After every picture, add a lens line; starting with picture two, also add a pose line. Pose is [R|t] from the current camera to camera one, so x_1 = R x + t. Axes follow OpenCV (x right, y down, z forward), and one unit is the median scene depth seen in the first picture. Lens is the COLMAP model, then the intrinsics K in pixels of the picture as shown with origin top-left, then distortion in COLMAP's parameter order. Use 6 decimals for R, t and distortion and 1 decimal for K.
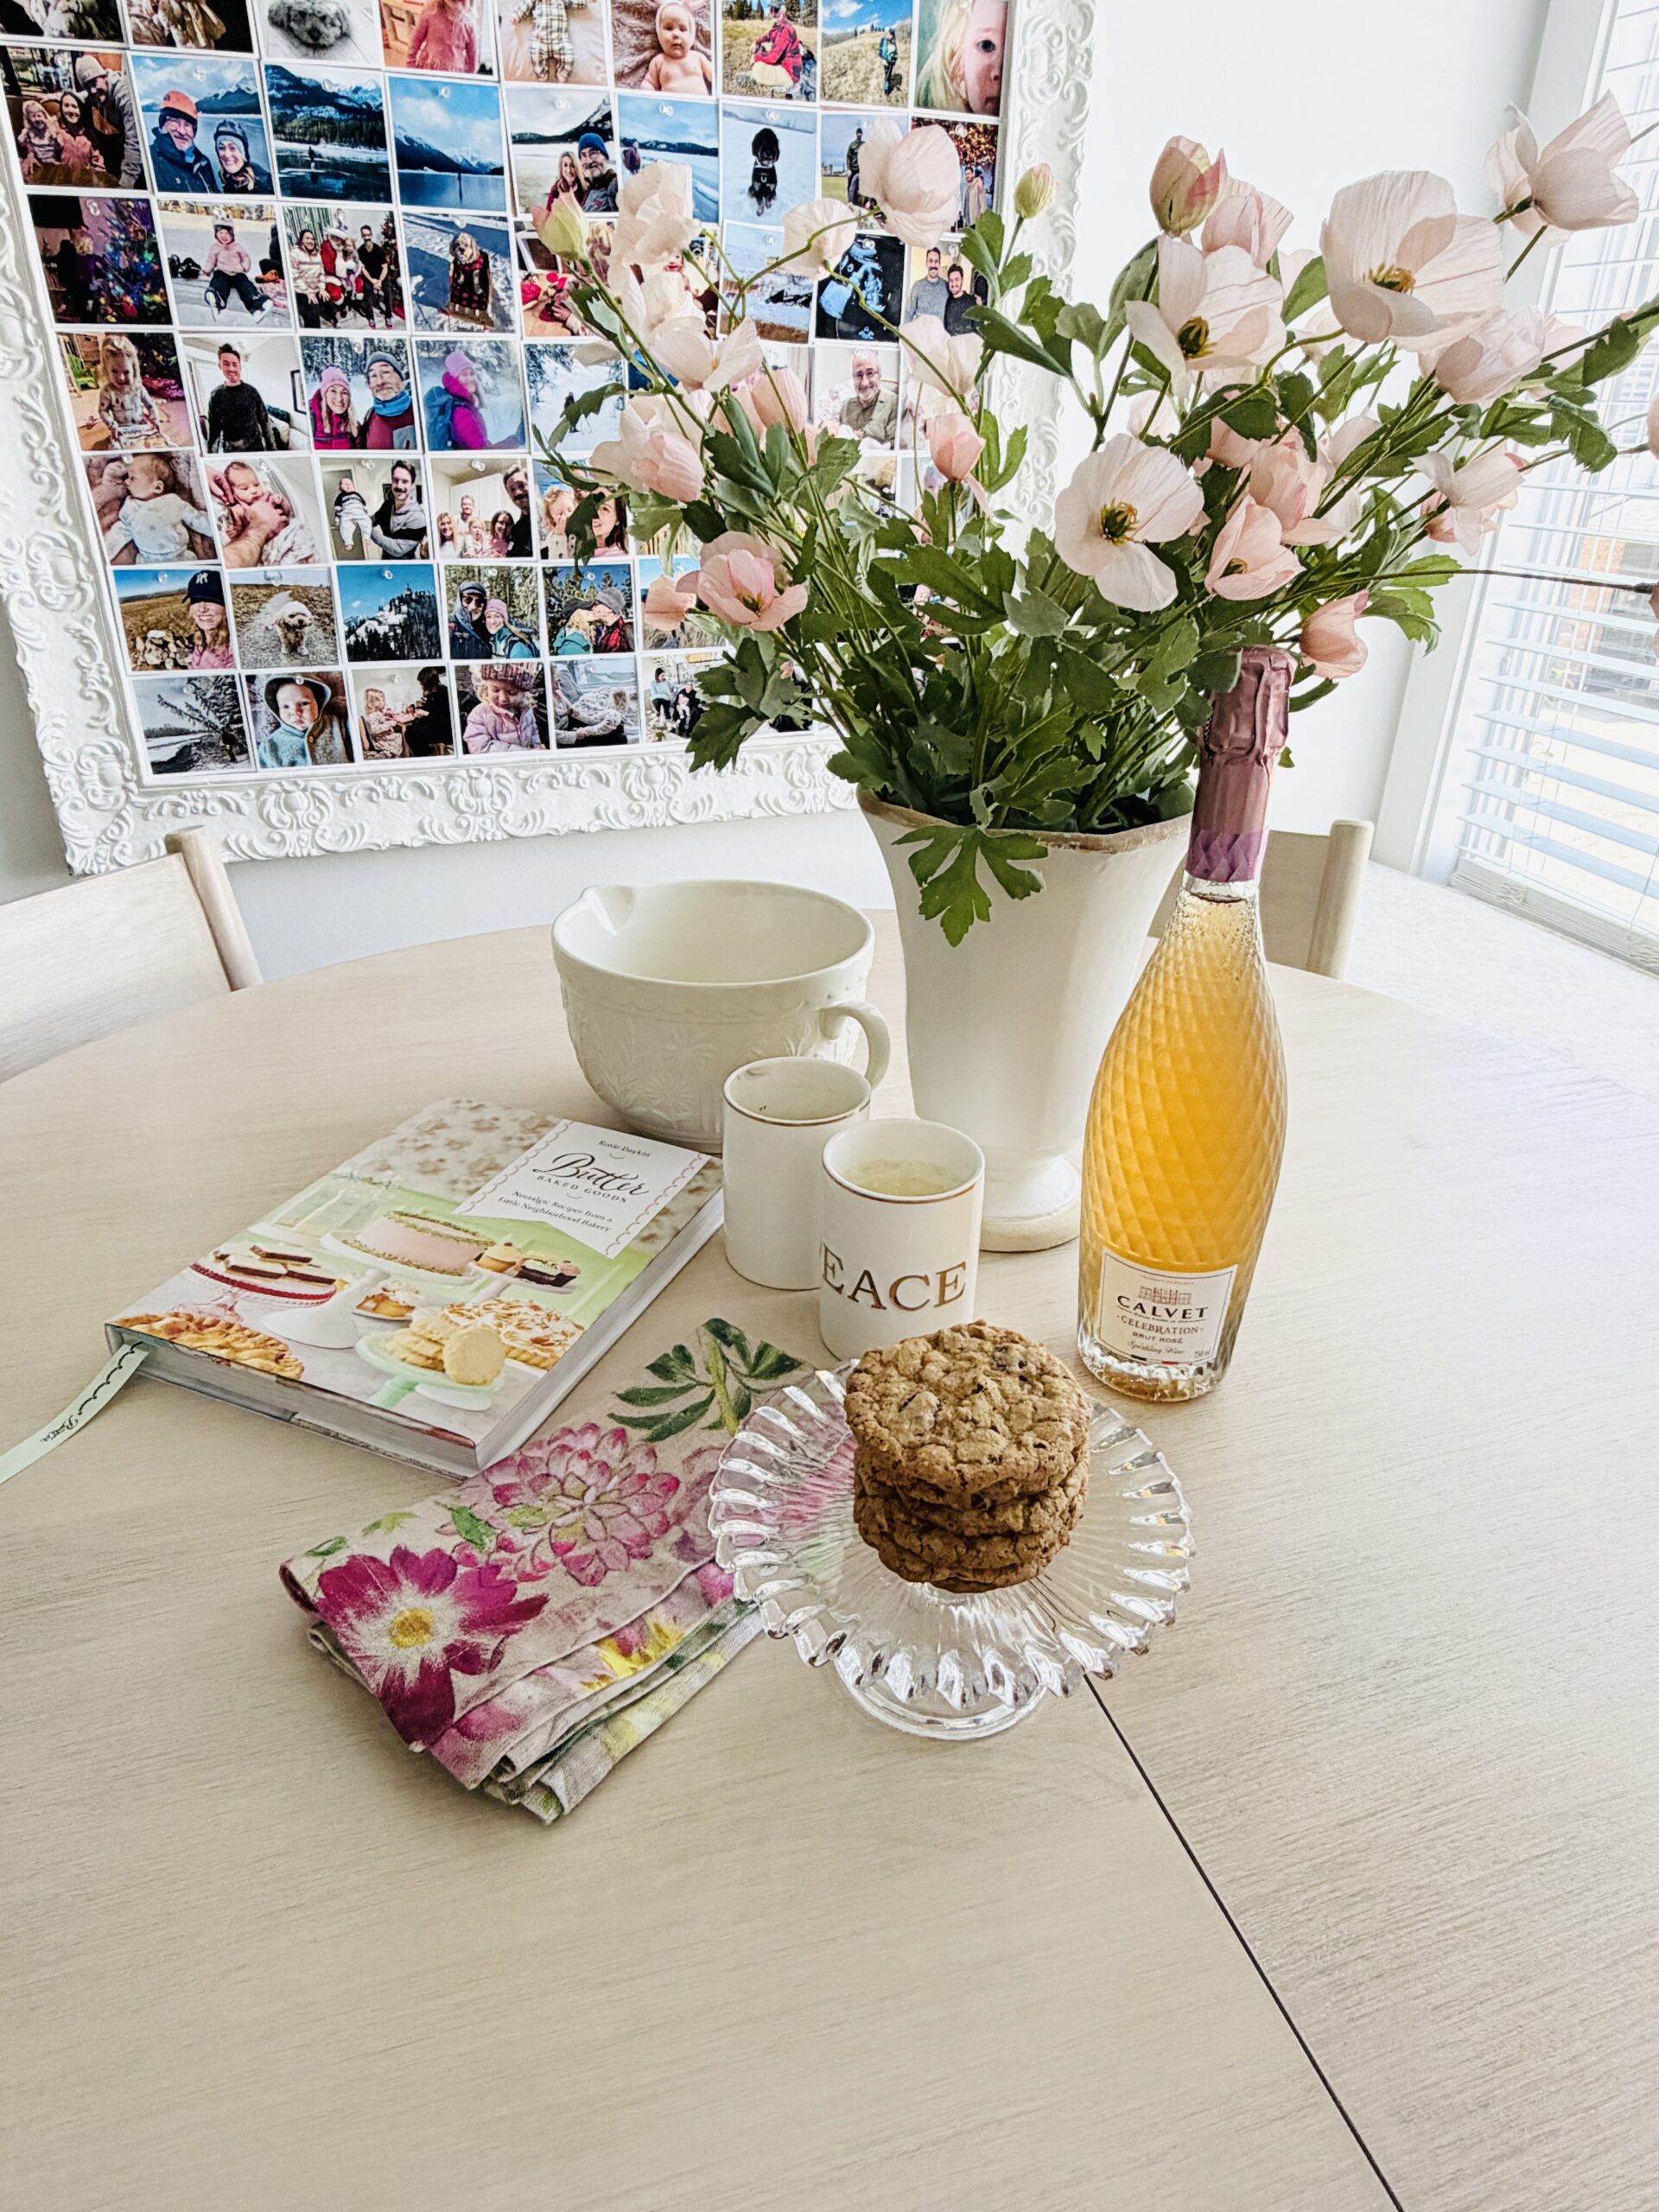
lens RADIAL K [[1362.5, 0, 829.5], [0, 1362.5, 1106.0], [0, 0, 1]] dist [0.000055, -0.000206]
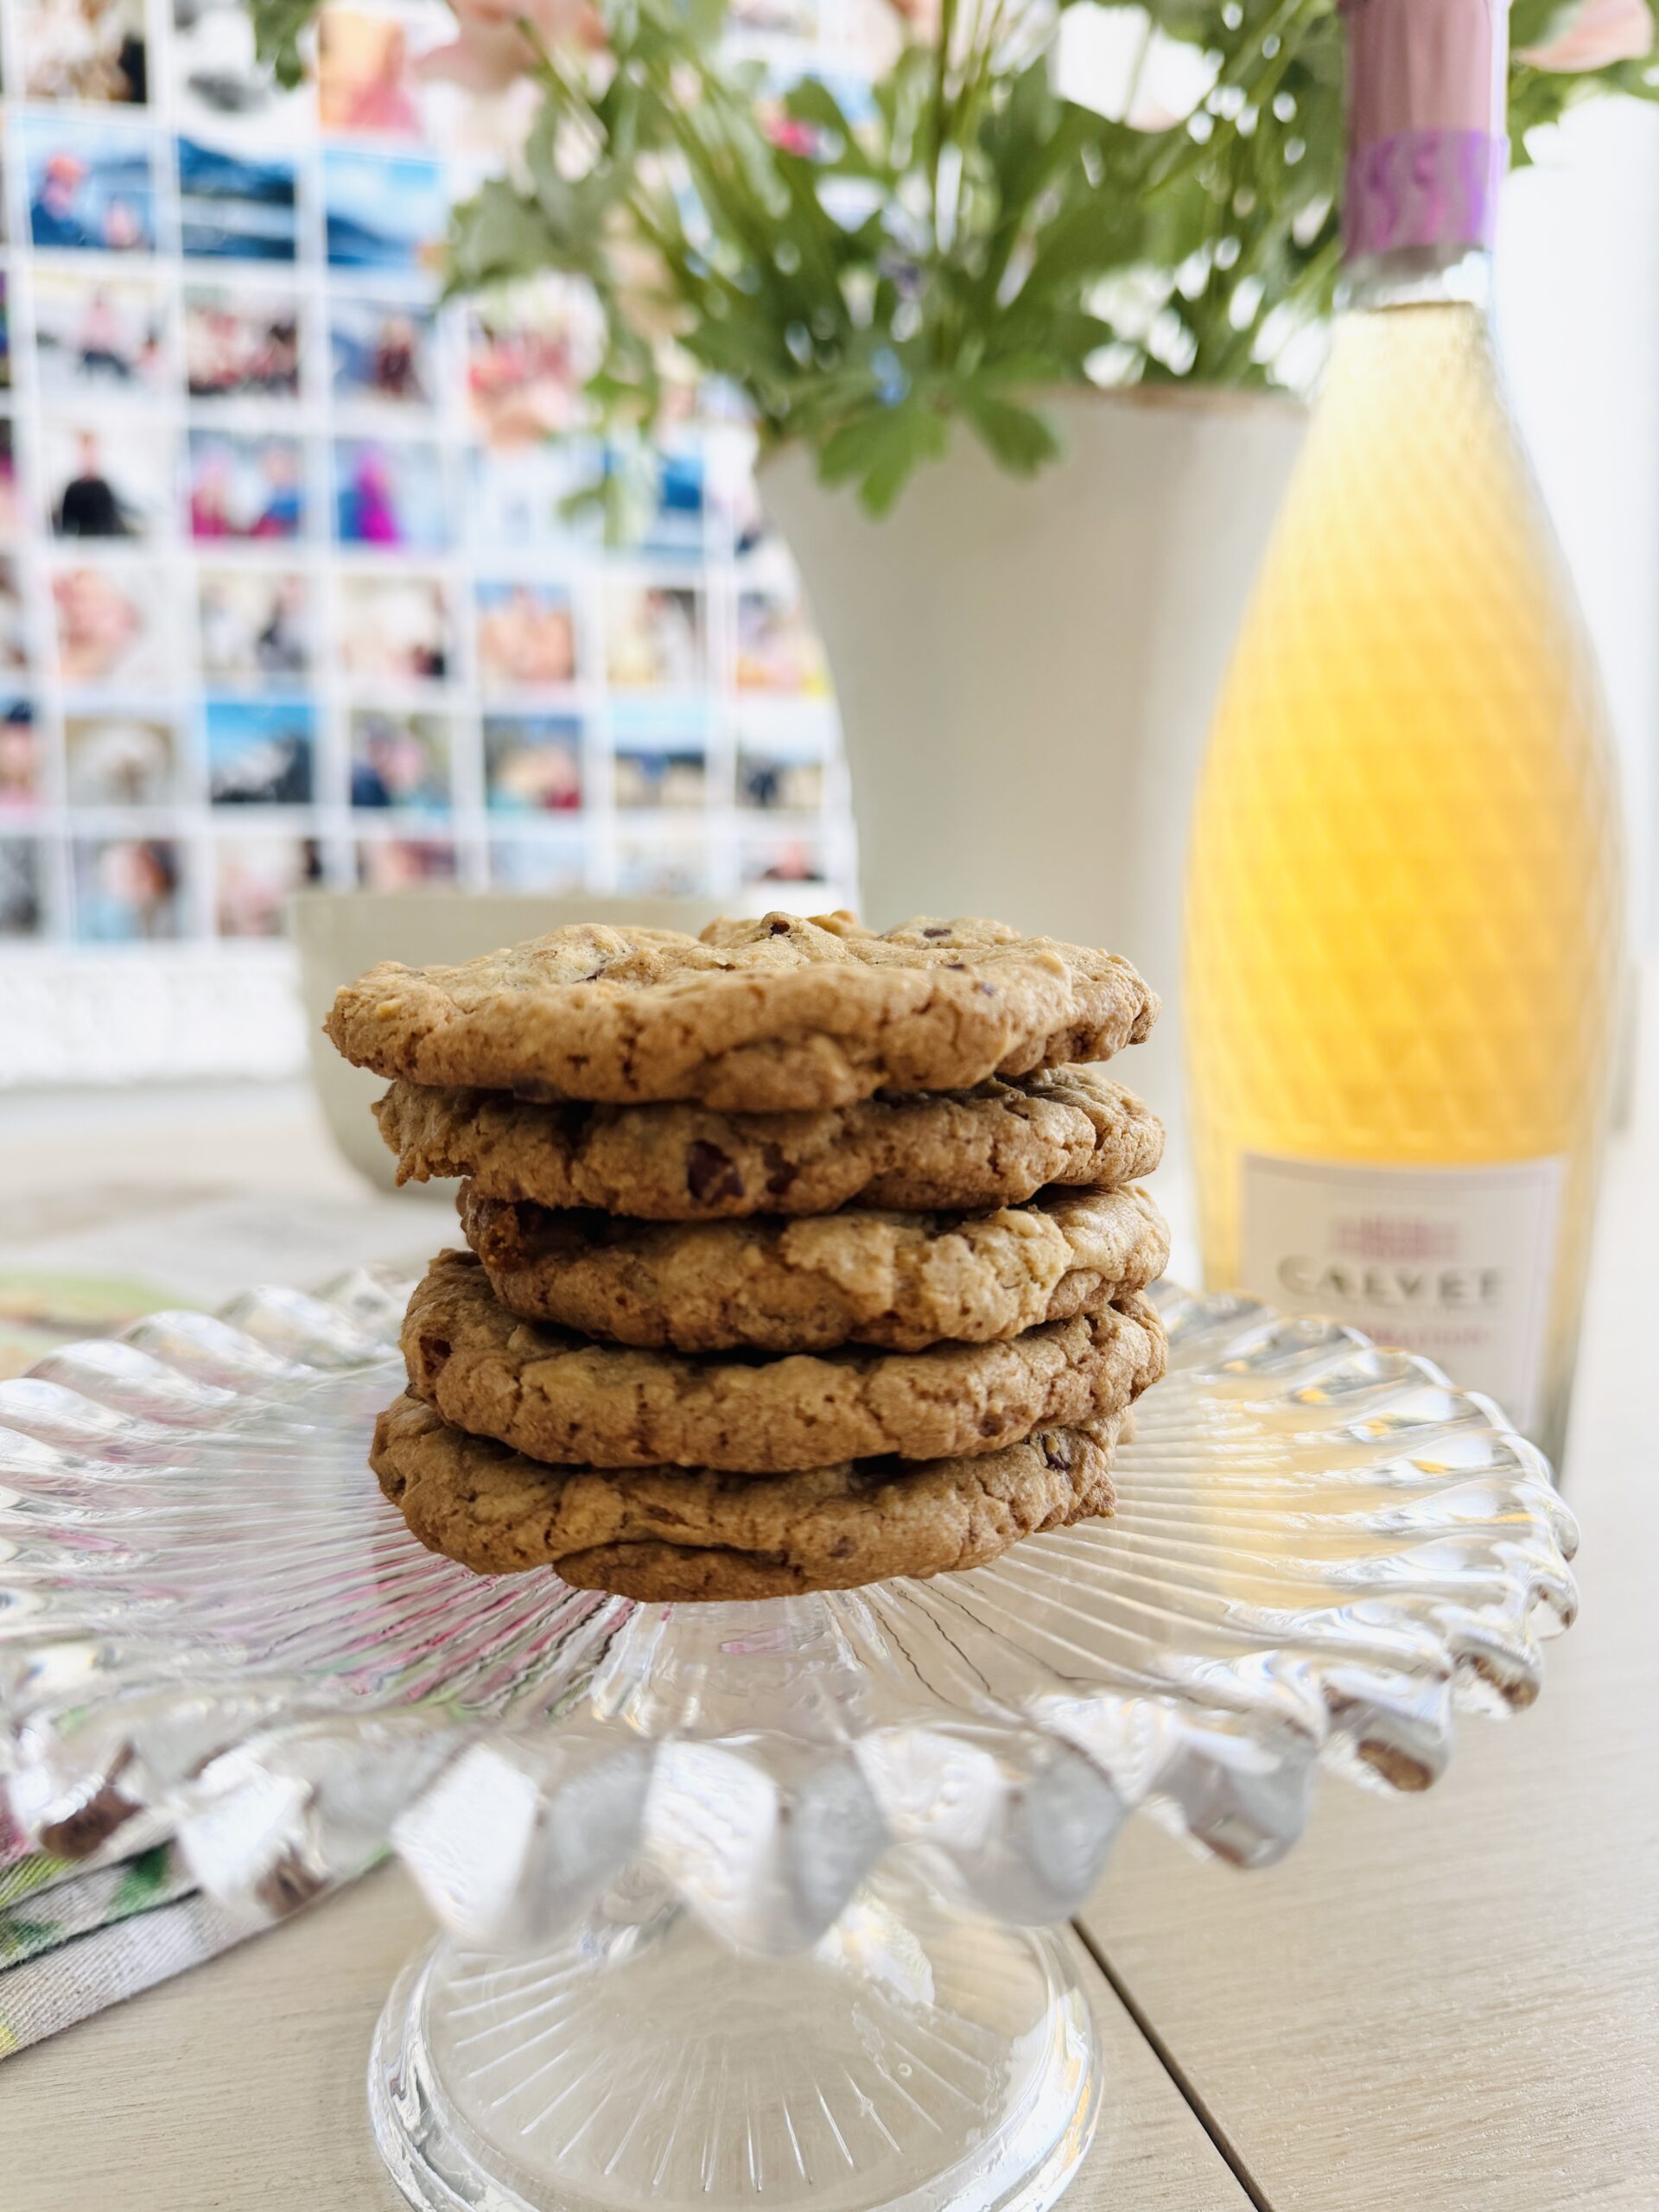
lens RADIAL K [[1657.3, 0, 872.8], [0, 1657.3, 1106.8], [0, 0, 1]] dist [0.004583, -0.057694]
pose [[0.998923, -0.008882, -0.045537, 0.054797], [-0.007445, 0.938098, -0.346289, 0.137977], [0.045794, 0.346255, 0.937022, 0.247712]]
